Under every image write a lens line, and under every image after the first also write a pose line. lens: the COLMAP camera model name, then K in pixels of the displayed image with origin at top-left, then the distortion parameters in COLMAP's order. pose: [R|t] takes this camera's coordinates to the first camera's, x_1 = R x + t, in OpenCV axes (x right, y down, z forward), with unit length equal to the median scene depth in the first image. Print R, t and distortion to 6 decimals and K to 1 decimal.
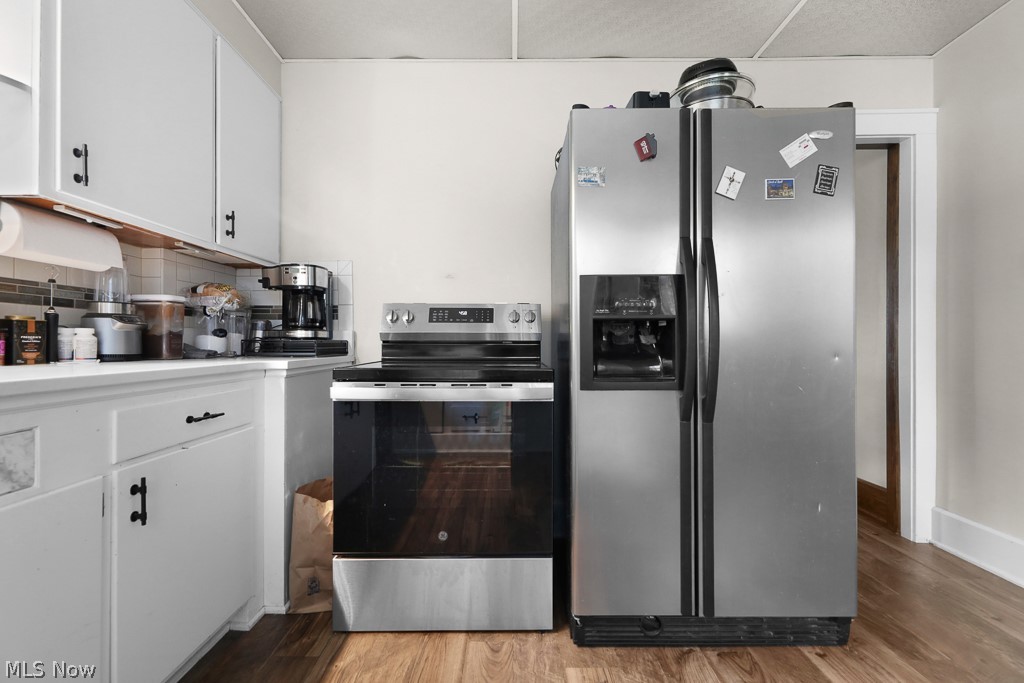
lens RADIAL K [[417.1, 0, 510.4], [0, 417.1, 340.4], [0, 0, 1]] dist [-0.000852, 0.000089]
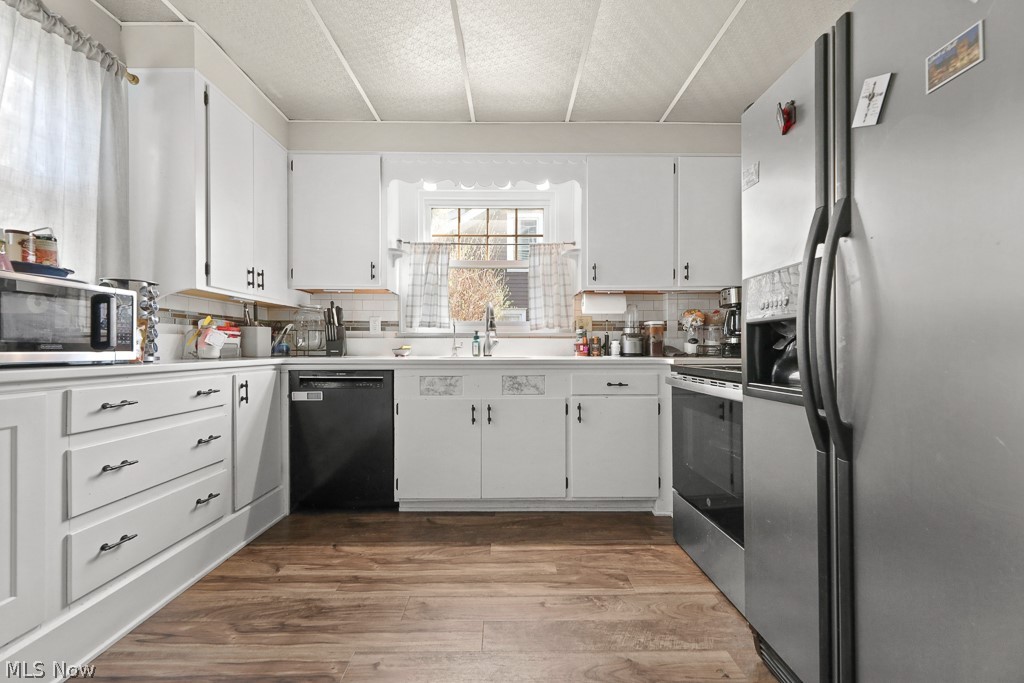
lens RADIAL K [[417.1, 0, 519.7], [0, 417.1, 347.9], [0, 0, 1]] dist [-0.000852, 0.000089]
pose [[0.038762, 0.000725, -0.999248, 1.157202], [0.005758, 0.999983, 0.000949, 0.003225], [0.999232, -0.005790, 0.038757, 0.422709]]
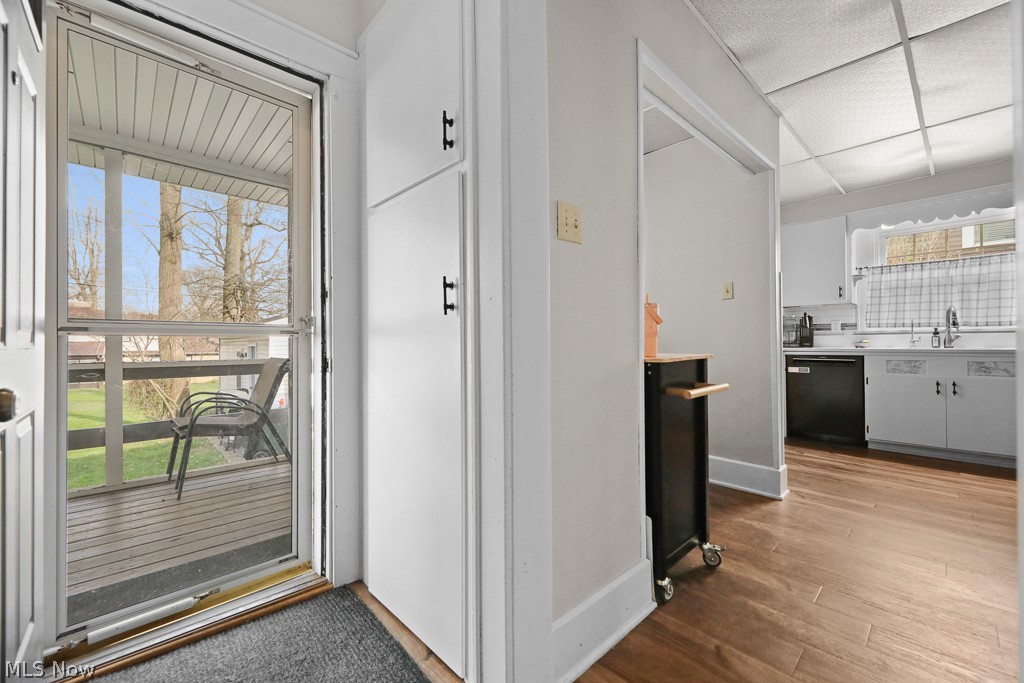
lens RADIAL K [[417.1, 0, 501.9], [0, 417.1, 341.9], [0, 0, 1]] dist [-0.000852, 0.000089]
pose [[-0.728083, 0.001343, -0.685487, 3.094322], [0.009737, 0.999917, -0.008383, 0.003800], [0.685420, -0.012779, -0.728036, 0.320768]]
